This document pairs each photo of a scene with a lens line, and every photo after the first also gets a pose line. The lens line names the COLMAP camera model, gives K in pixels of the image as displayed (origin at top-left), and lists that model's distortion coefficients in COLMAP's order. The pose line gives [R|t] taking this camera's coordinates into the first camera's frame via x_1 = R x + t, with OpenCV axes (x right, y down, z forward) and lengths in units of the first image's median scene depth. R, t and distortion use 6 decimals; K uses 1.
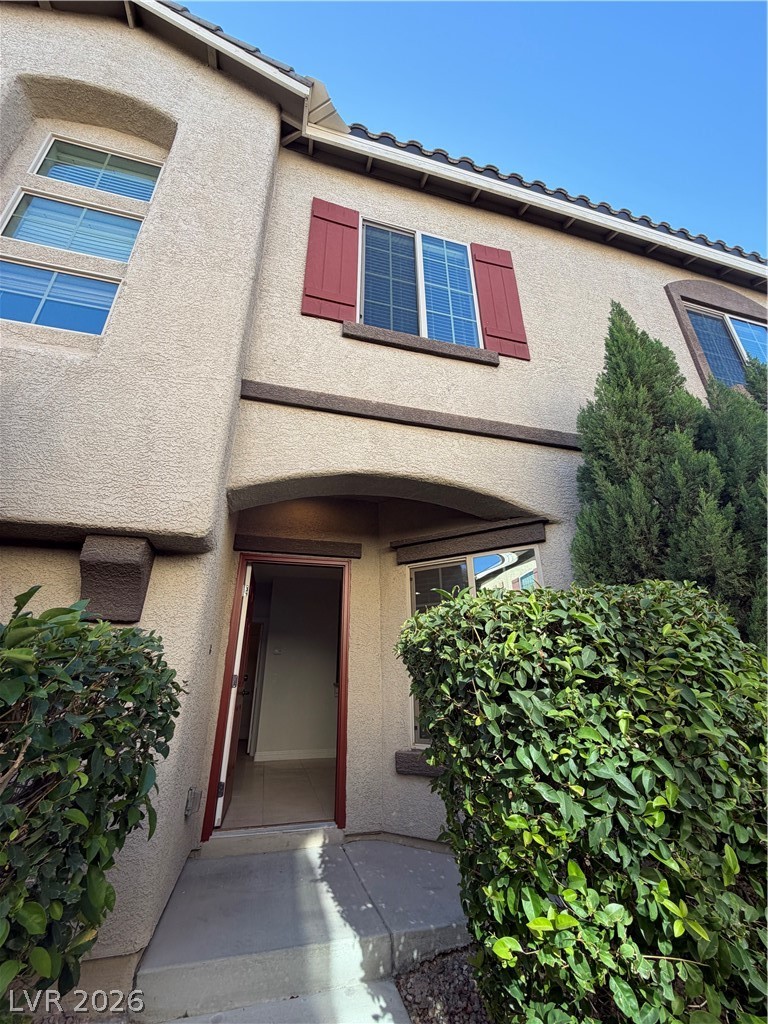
lens RADIAL K [[407.2, 0, 384.0], [0, 407.2, 512.0], [0, 0, 1]] dist [-0.001098, 0.000505]
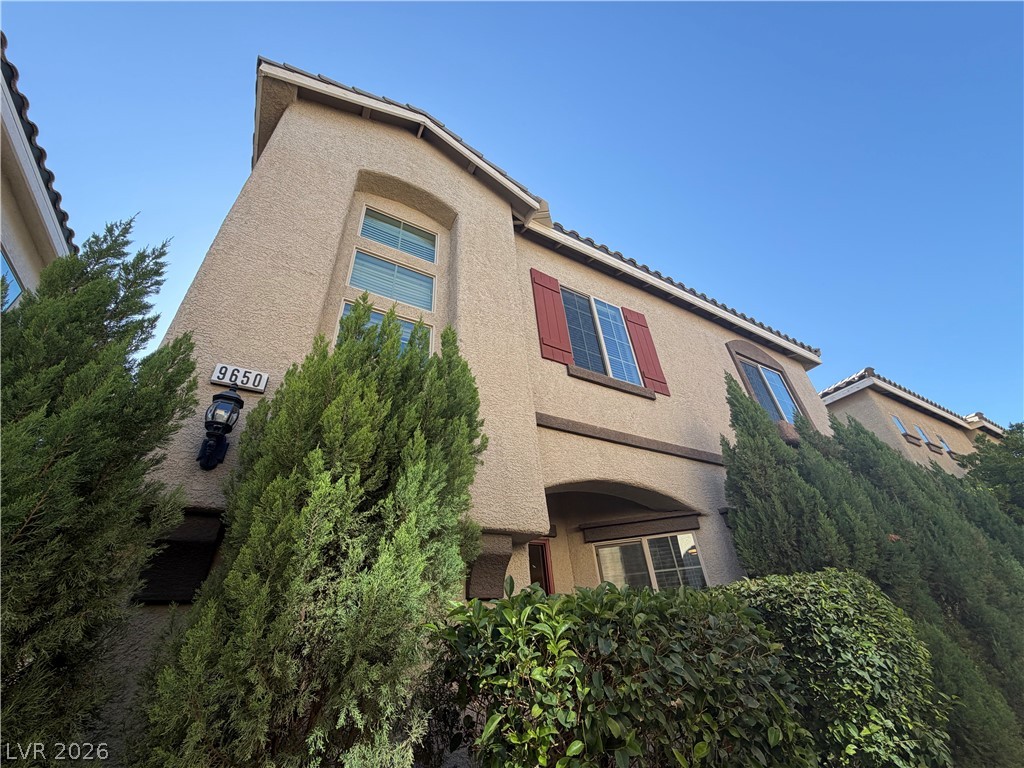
lens RADIAL K [[407.2, 0, 512.0], [0, 407.2, 384.0], [0, 0, 1]] dist [-0.001098, 0.000505]
pose [[0.964241, 0.094711, 0.247527, -0.650938], [-0.046085, 0.979656, -0.195321, -0.117109], [-0.260990, 0.176930, 0.948989, -0.295917]]
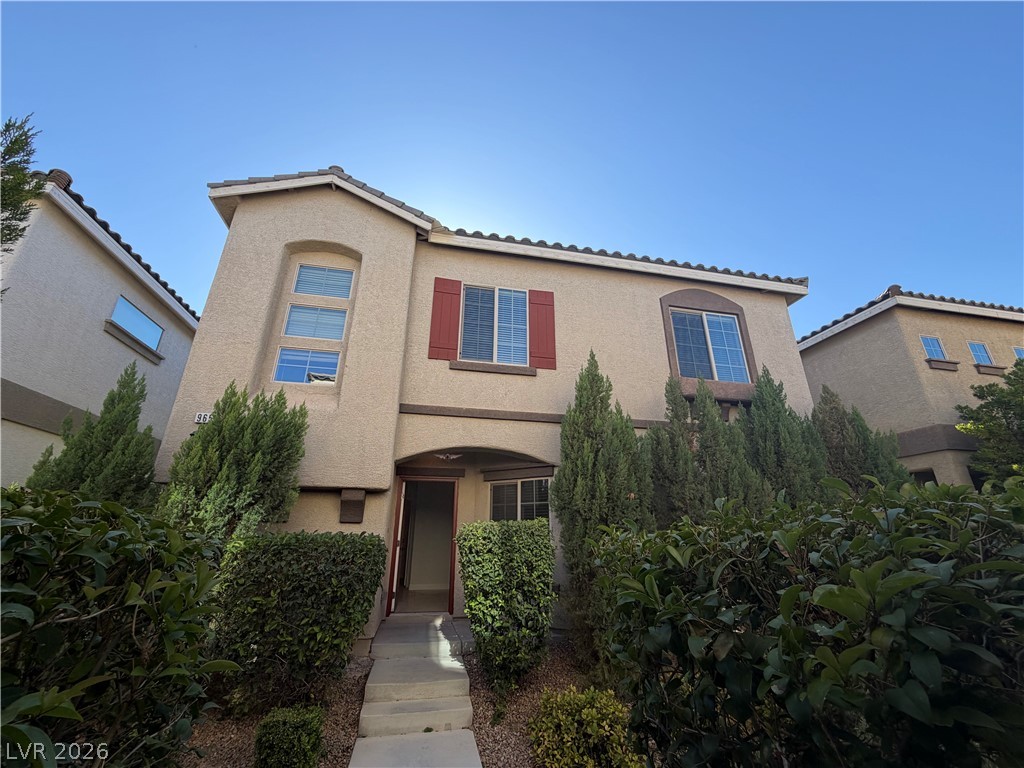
lens RADIAL K [[407.2, 0, 512.0], [0, 407.2, 384.0], [0, 0, 1]] dist [-0.001098, 0.000505]
pose [[0.998877, -0.006884, -0.046886, 0.286871], [0.008938, 0.999003, 0.043735, -0.448864], [0.046538, -0.044105, 0.997942, -0.930557]]
